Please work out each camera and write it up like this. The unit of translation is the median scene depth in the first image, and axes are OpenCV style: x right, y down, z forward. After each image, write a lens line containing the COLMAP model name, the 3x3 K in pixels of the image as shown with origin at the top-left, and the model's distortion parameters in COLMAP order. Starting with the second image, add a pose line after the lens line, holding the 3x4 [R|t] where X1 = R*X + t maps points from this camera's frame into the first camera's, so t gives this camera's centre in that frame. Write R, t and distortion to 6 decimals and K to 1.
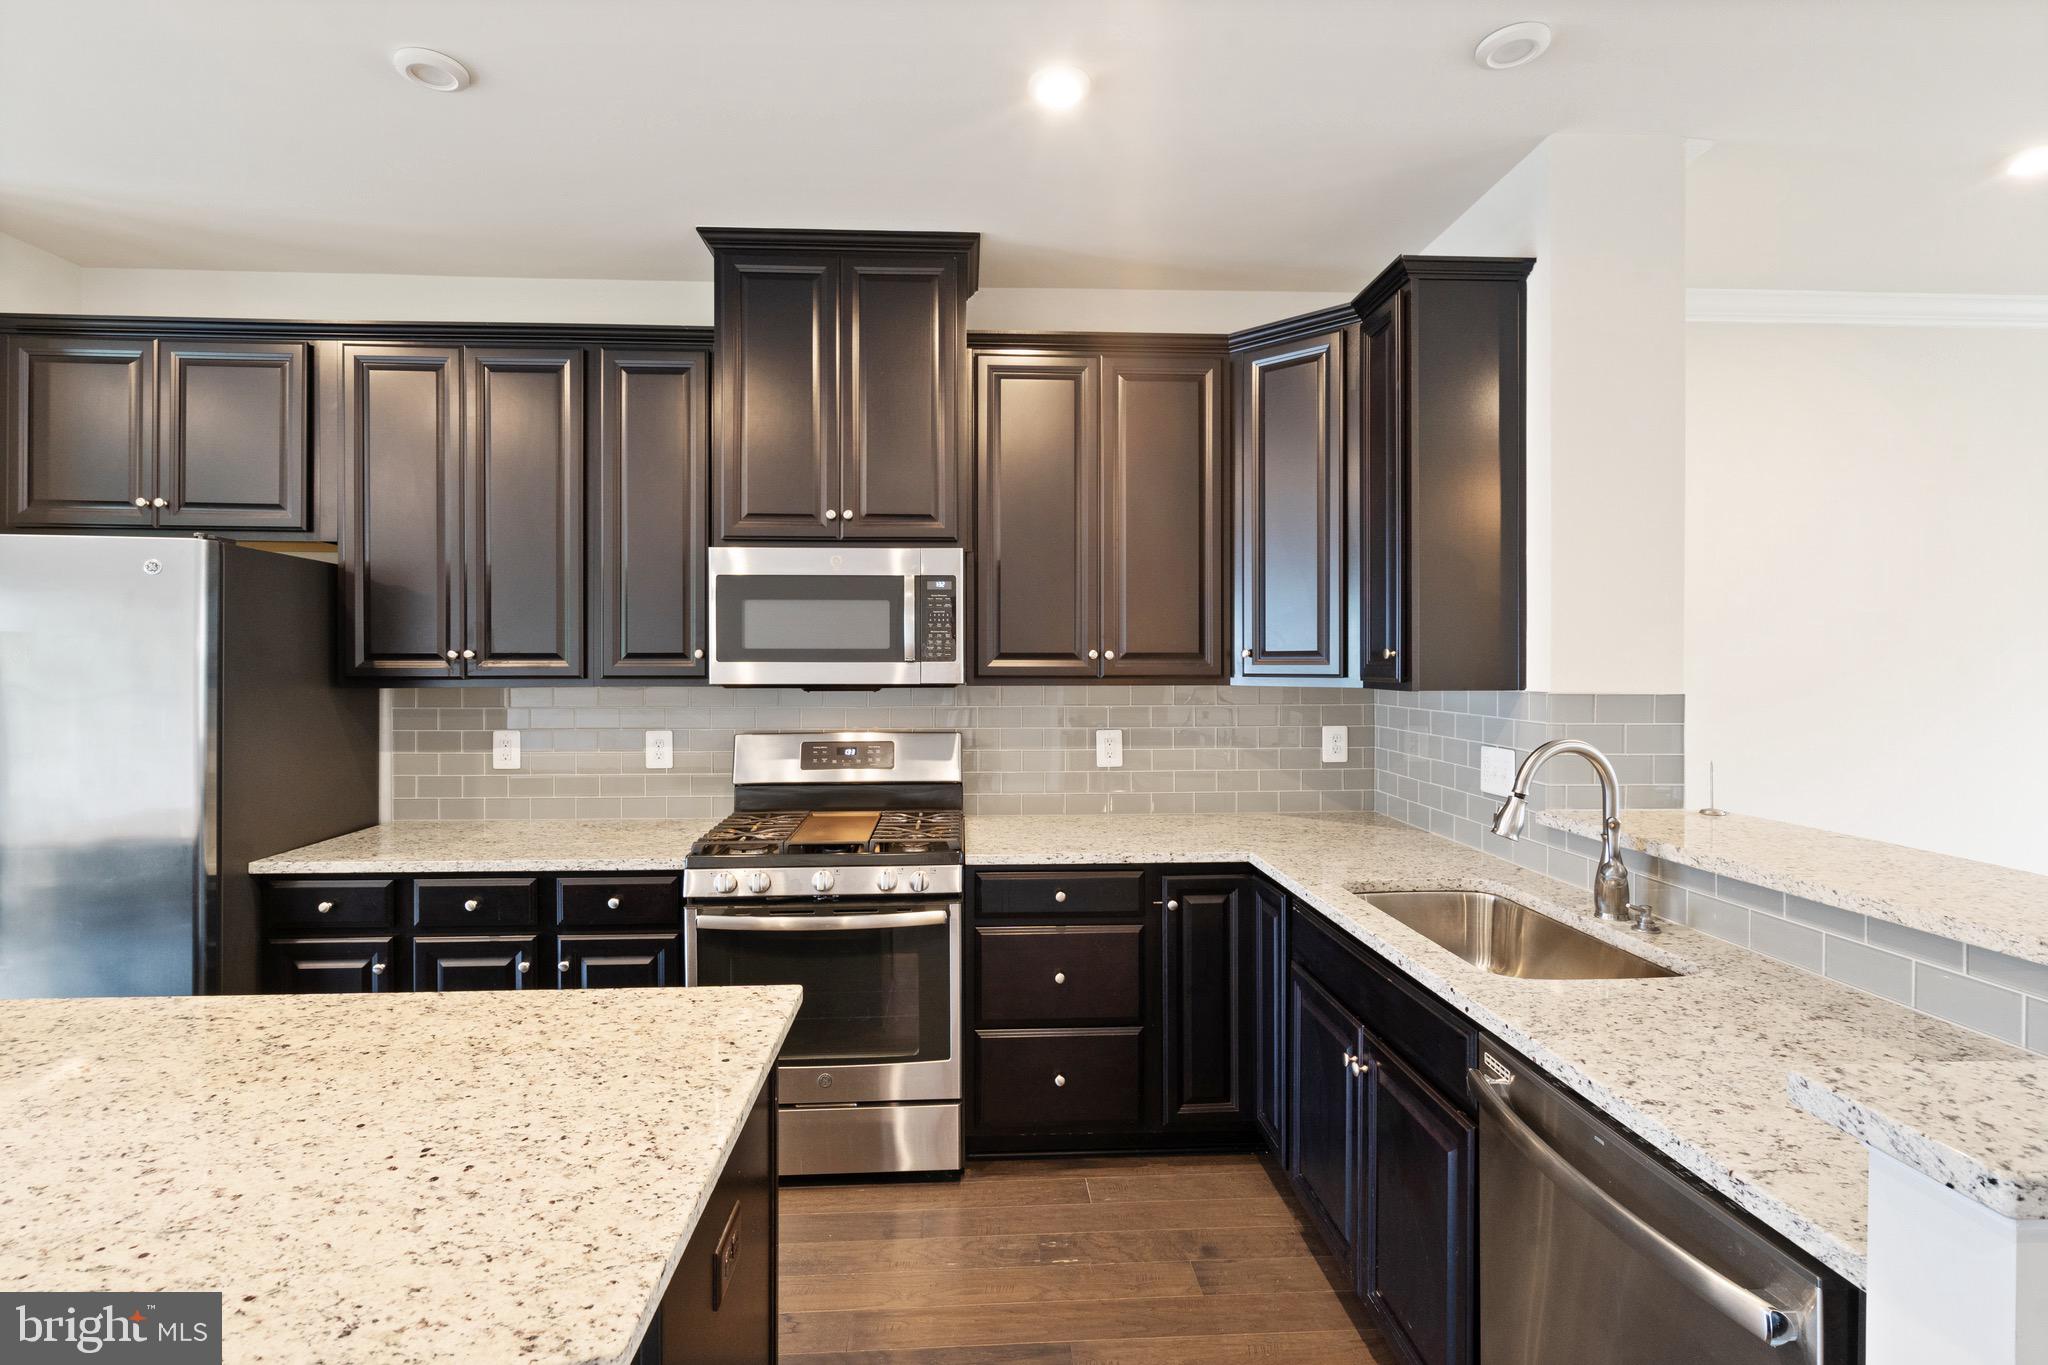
lens RADIAL K [[942.9, 0, 1019.8], [0, 942.9, 668.0], [0, 0, 1]] dist [-0.001194, -0.000222]
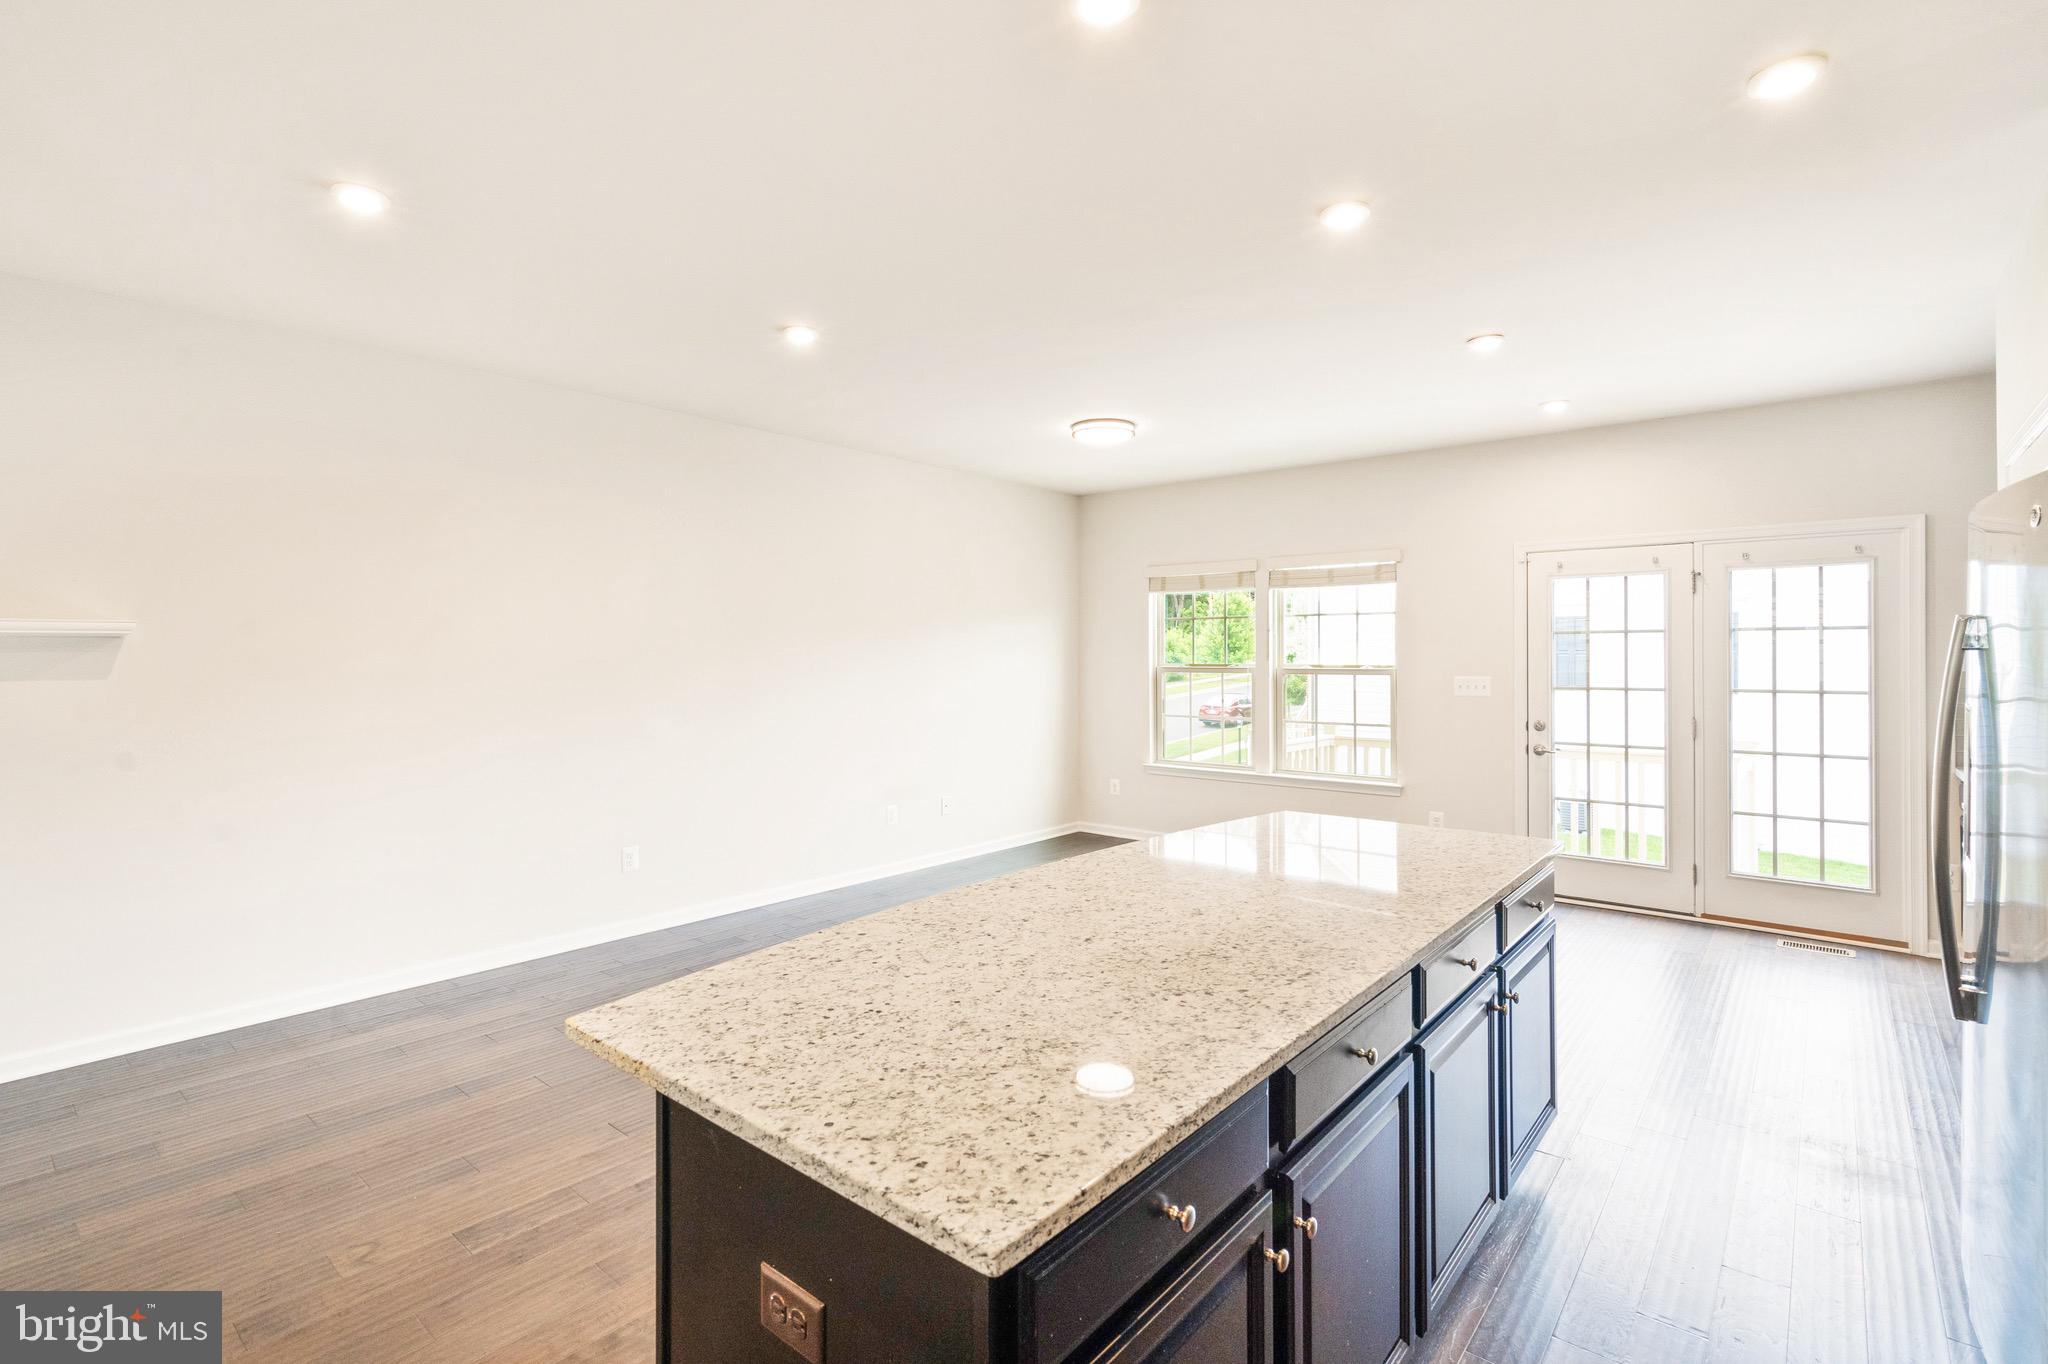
lens RADIAL K [[942.9, 0, 1021.9], [0, 942.9, 667.0], [0, 0, 1]] dist [-0.001194, -0.000222]
pose [[-0.684675, 0.007322, -0.728811, 0.094949], [-0.003310, 0.999908, 0.013156, -0.005871], [0.728841, 0.011420, -0.684588, 0.855855]]
